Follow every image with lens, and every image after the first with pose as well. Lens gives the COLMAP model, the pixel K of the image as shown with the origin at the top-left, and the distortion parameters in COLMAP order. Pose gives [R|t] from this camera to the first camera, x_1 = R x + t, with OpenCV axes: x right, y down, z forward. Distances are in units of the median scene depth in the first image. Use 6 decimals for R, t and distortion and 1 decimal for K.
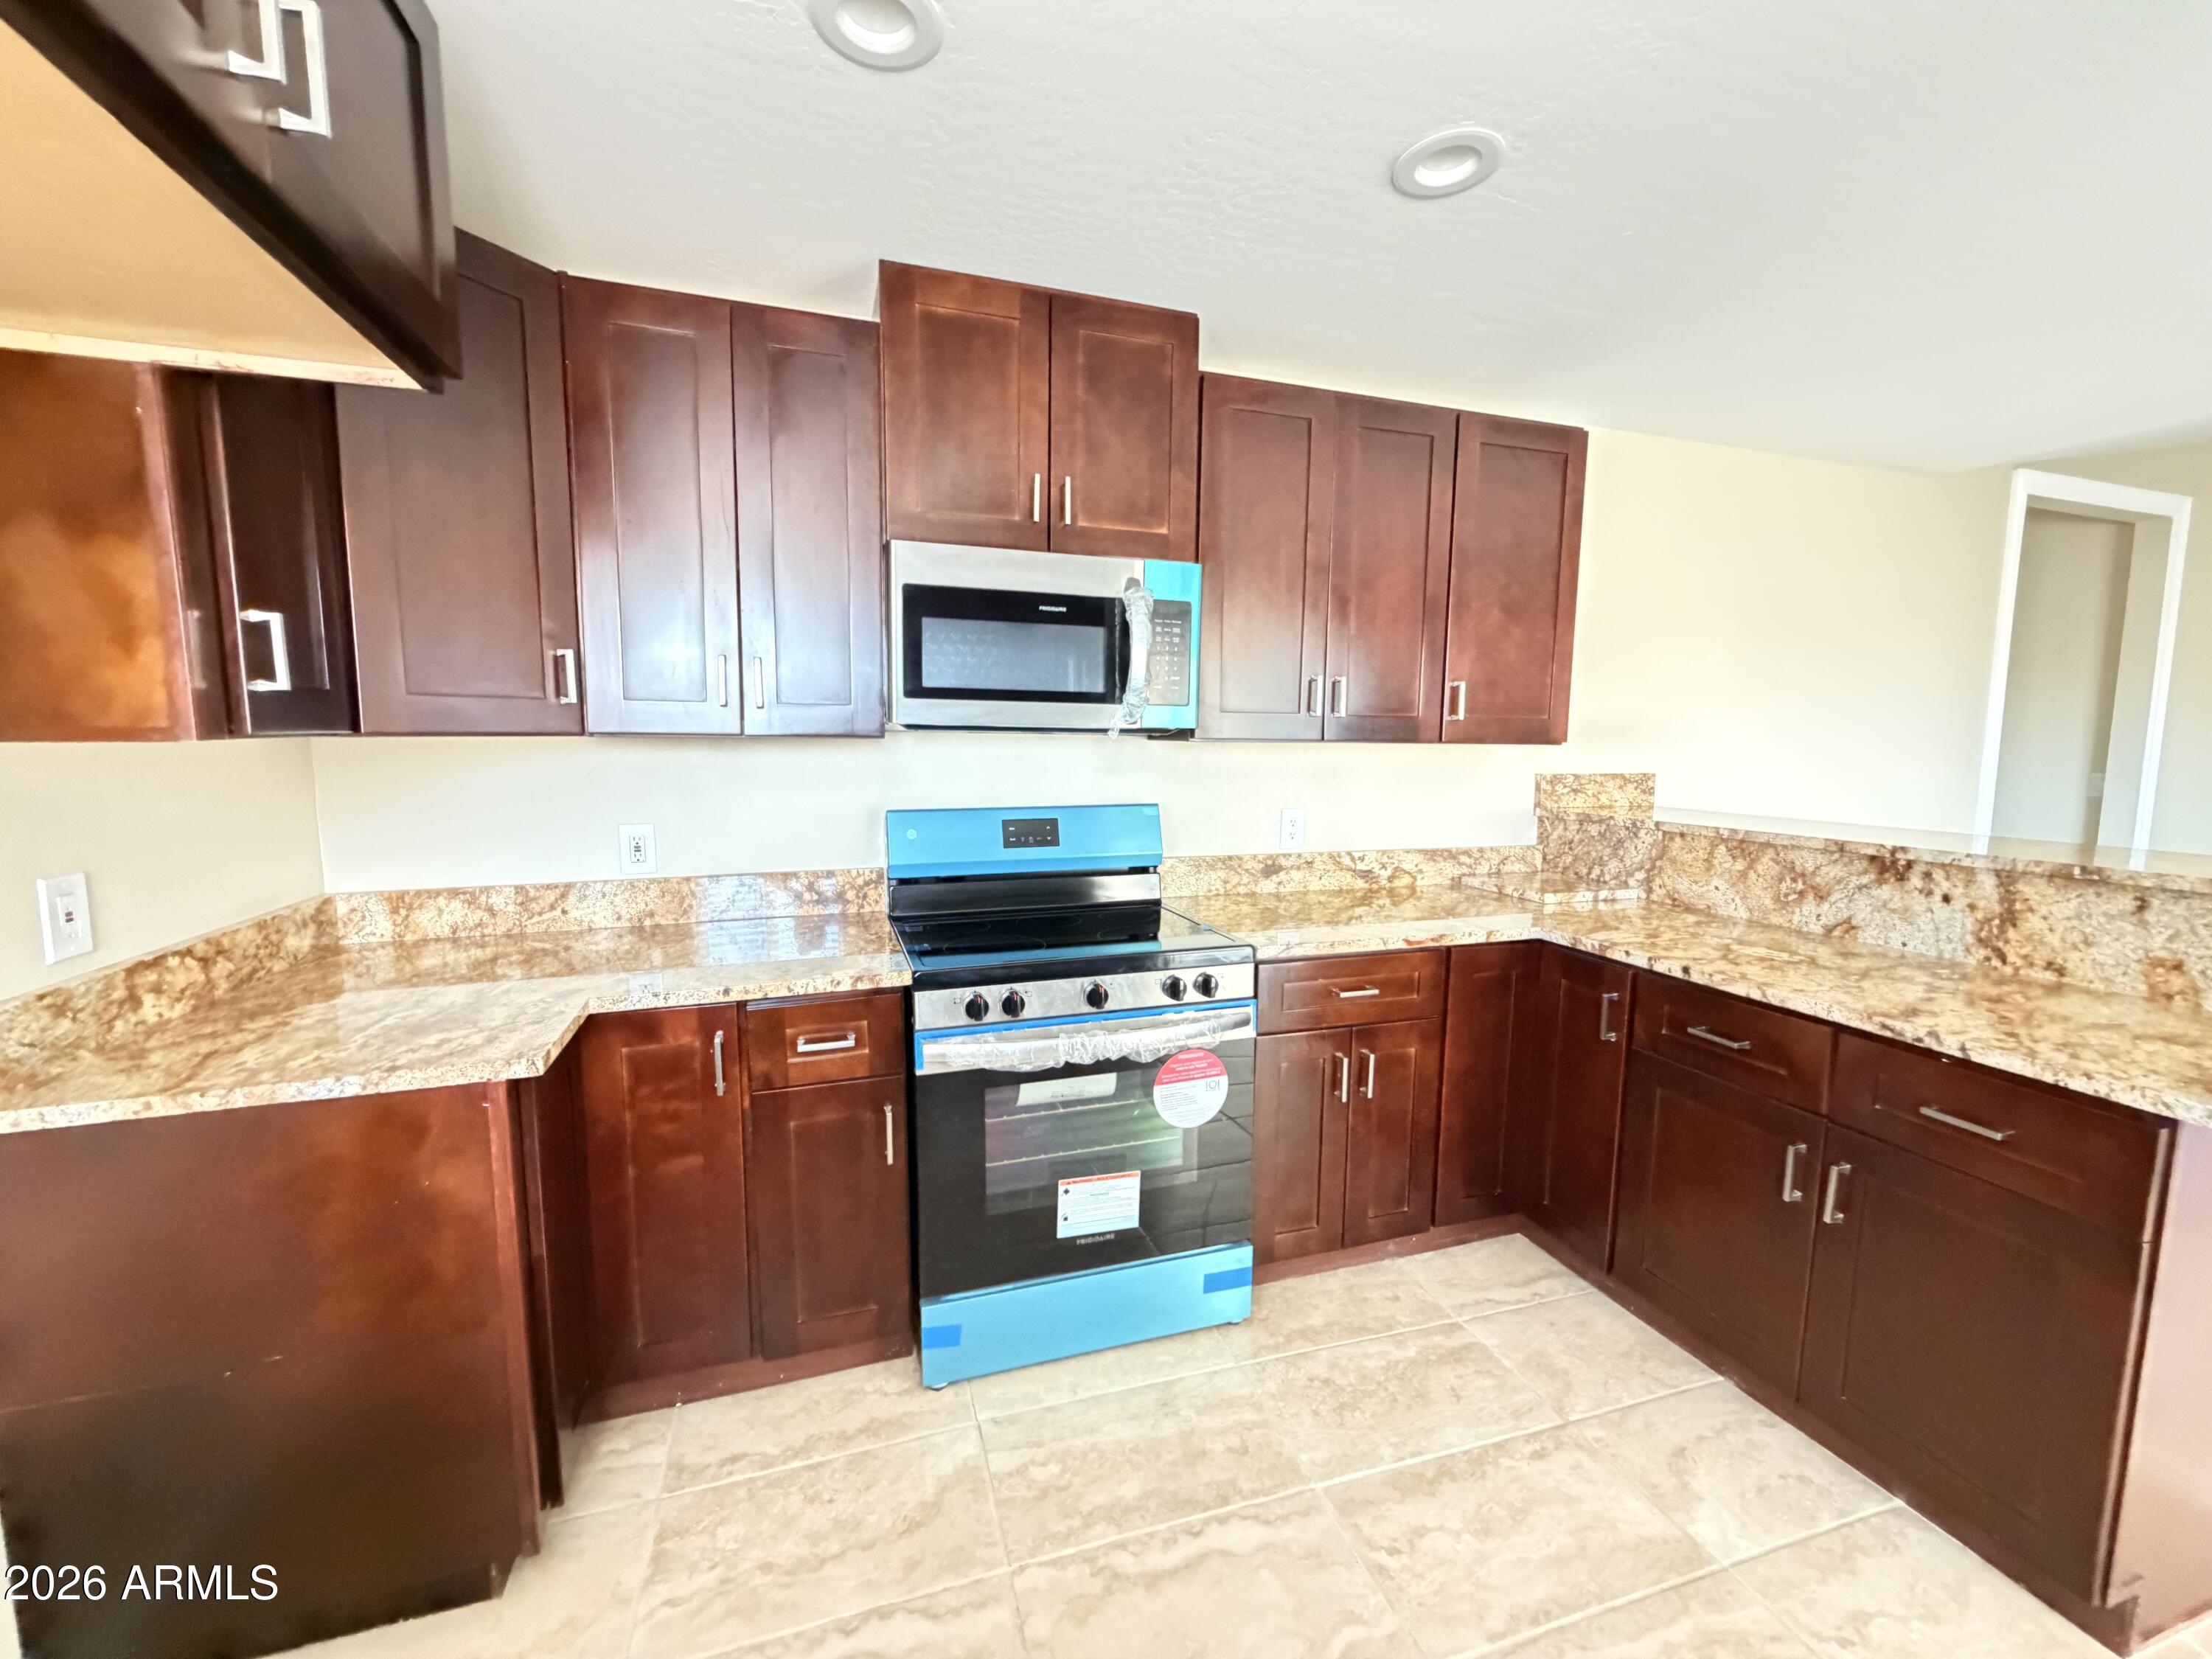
lens RADIAL K [[882.7, 0, 1106.0], [0, 882.7, 829.5], [0, 0, 1]] dist [-0.000144, -0.000148]
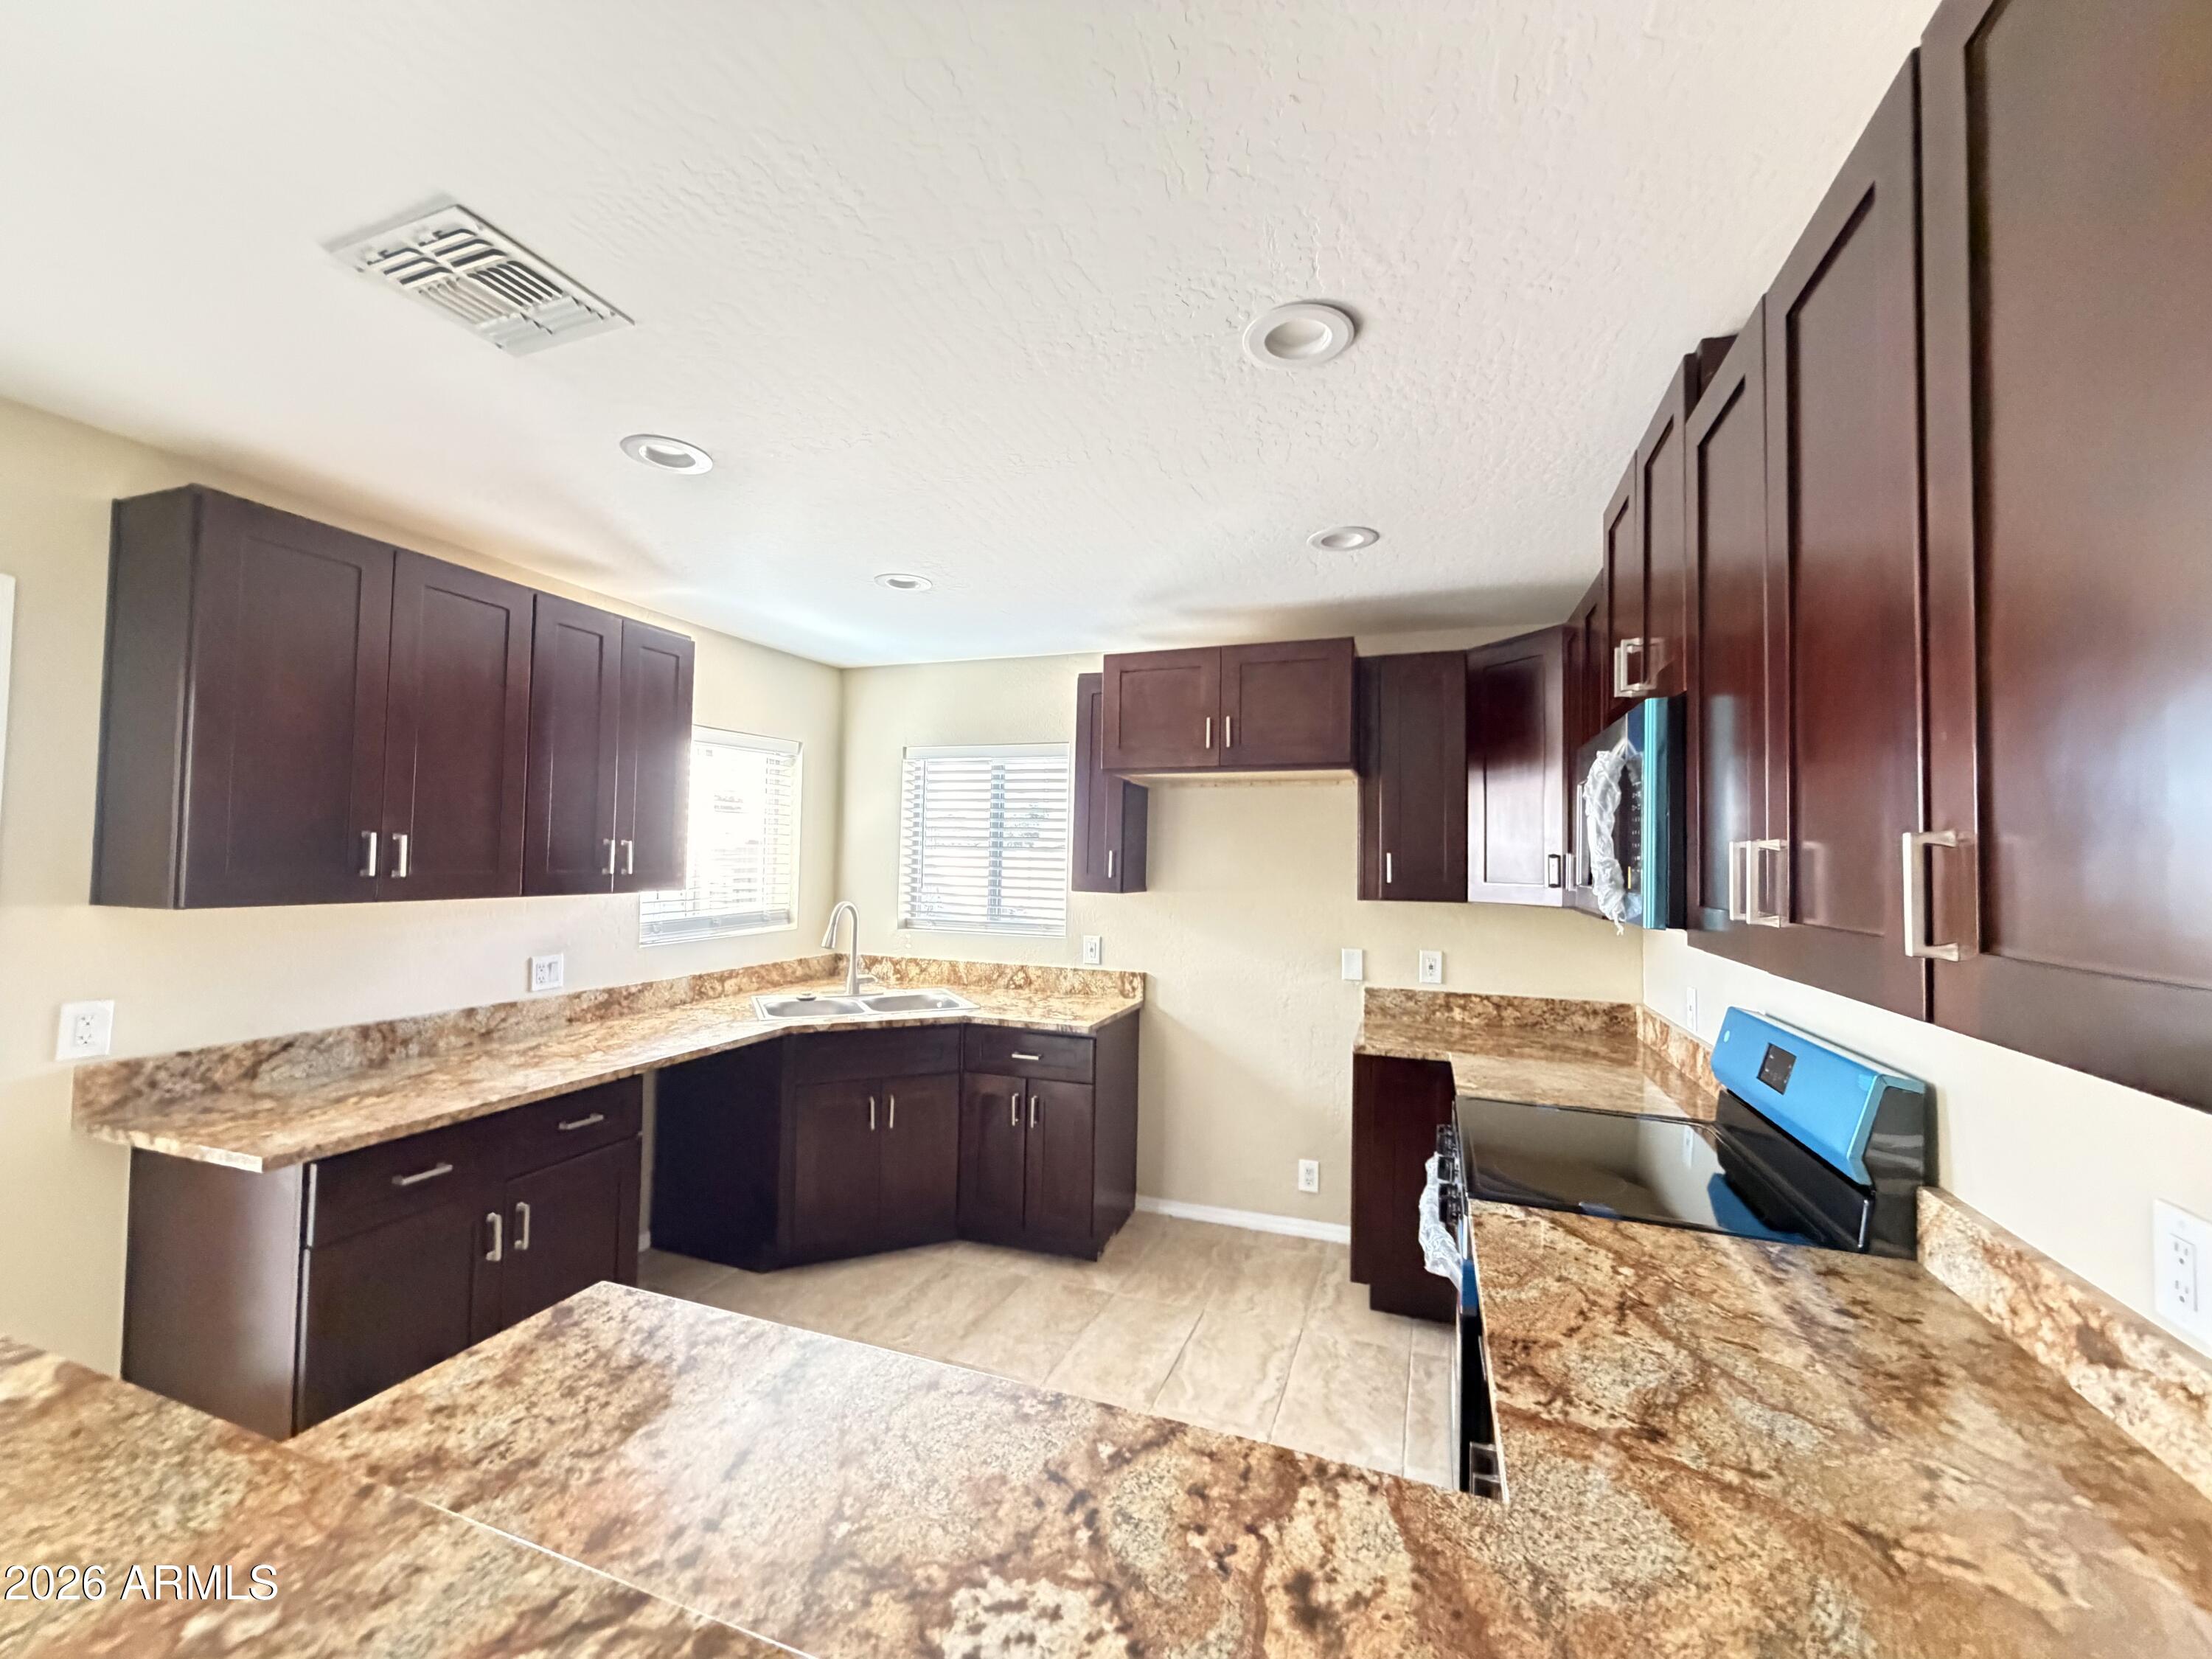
lens RADIAL K [[882.5, 0, 1092.6], [0, 882.5, 826.6], [0, 0, 1]] dist [-0.001175, -0.000103]
pose [[-0.631678, -0.046762, -0.773819, 0.925889], [-0.107369, 0.993836, 0.027589, -0.170929], [0.767760, 0.100512, -0.632805, 1.106994]]
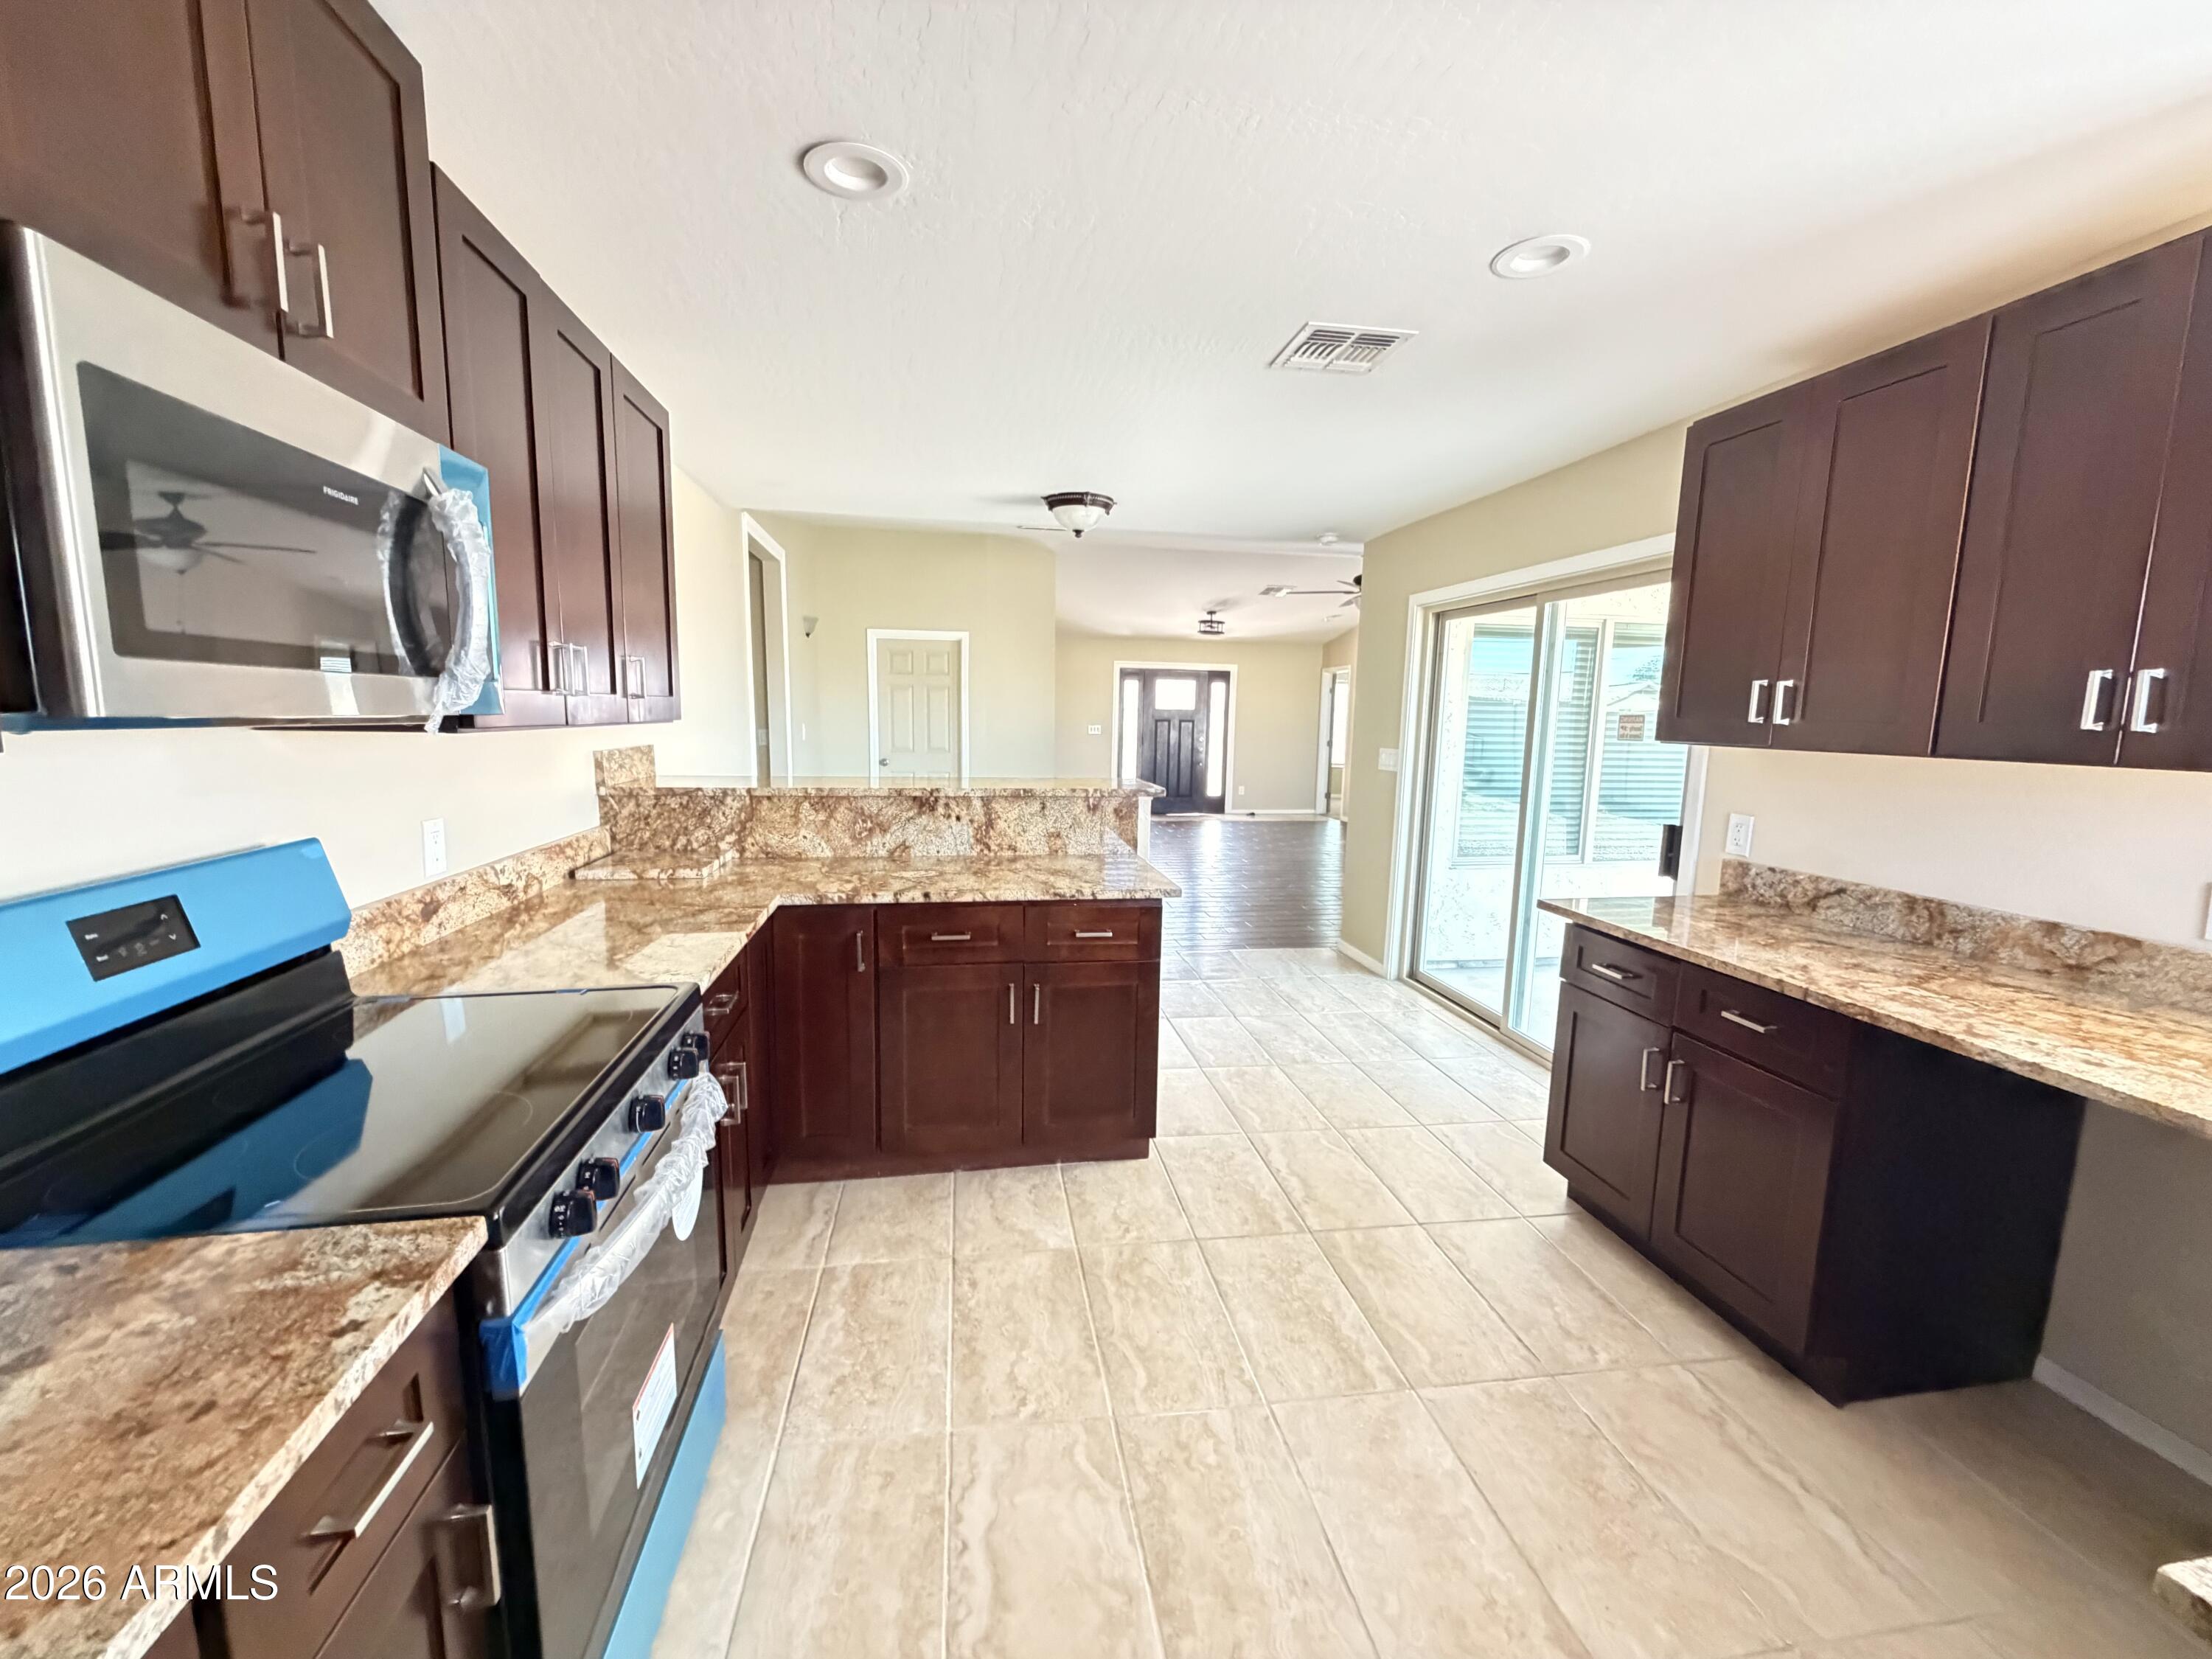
lens RADIAL K [[882.5, 0, 1092.6], [0, 882.5, 826.6], [0, 0, 1]] dist [-0.001175, -0.000103]
pose [[0.153918, -0.136795, 0.978569, -0.513908], [0.088505, 0.988298, 0.124234, -0.074925], [-0.984112, 0.067487, 0.164224, 0.453182]]
